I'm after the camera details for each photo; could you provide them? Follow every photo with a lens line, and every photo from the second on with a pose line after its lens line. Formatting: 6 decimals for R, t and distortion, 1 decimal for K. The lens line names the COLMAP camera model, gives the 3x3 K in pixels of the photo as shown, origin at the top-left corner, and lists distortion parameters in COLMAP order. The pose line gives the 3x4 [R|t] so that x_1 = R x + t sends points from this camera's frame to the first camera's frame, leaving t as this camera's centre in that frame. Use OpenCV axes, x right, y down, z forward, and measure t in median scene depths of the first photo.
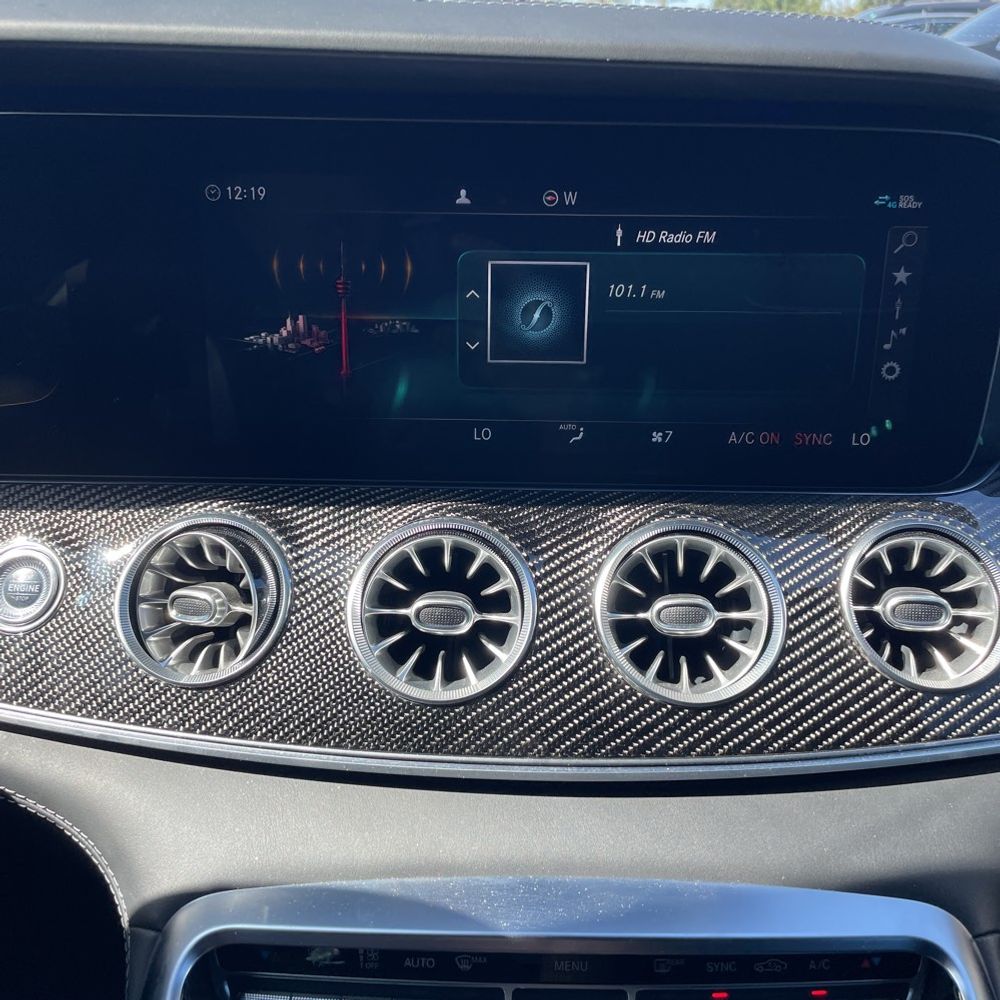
lens RADIAL K [[1018.7, 0, 506.4], [0, 1018.7, 478.7], [0, 0, 1]] dist [0.094820, -0.128769]
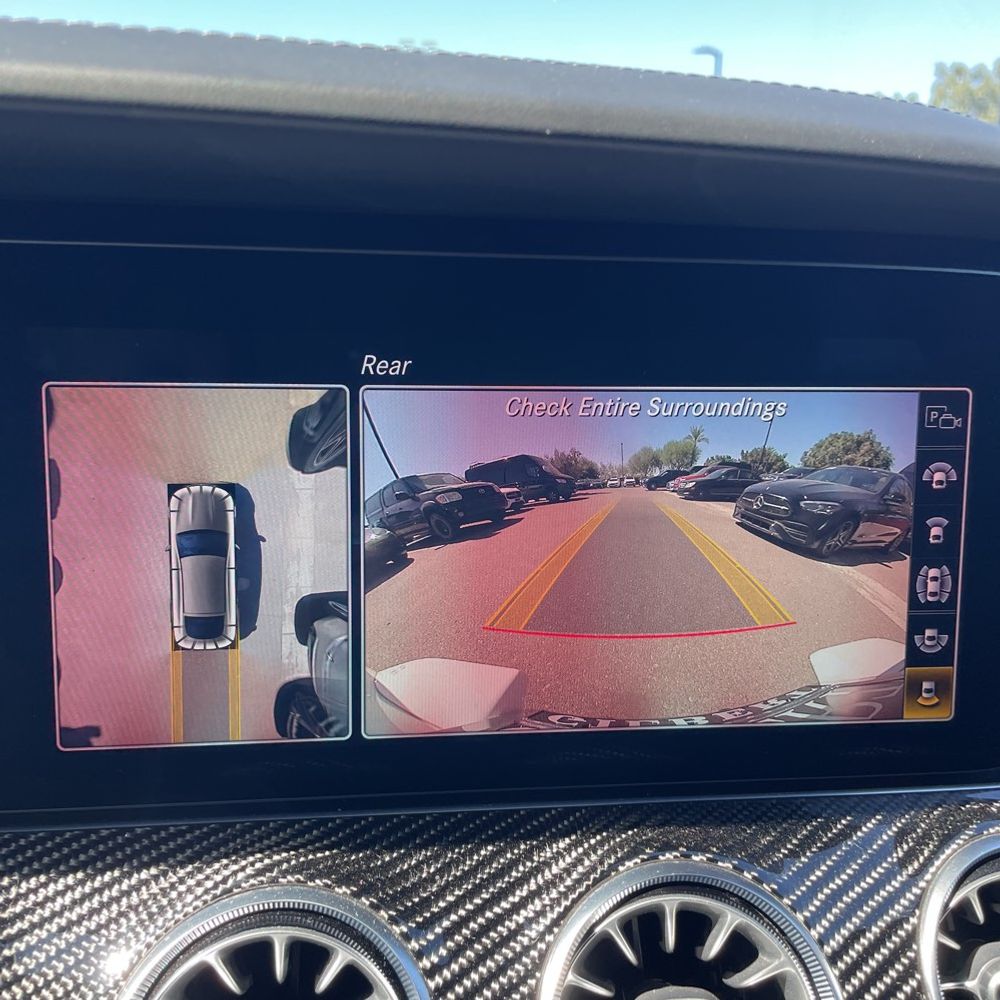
lens RADIAL K [[1018.7, 0, 506.4], [0, 1018.7, 478.7], [0, 0, 1]] dist [0.094820, -0.128769]
pose [[0.990348, -0.022447, 0.136770, -0.005148], [0.043050, 0.987808, -0.149605, -0.099355], [-0.131744, 0.154049, 0.979241, 0.360288]]
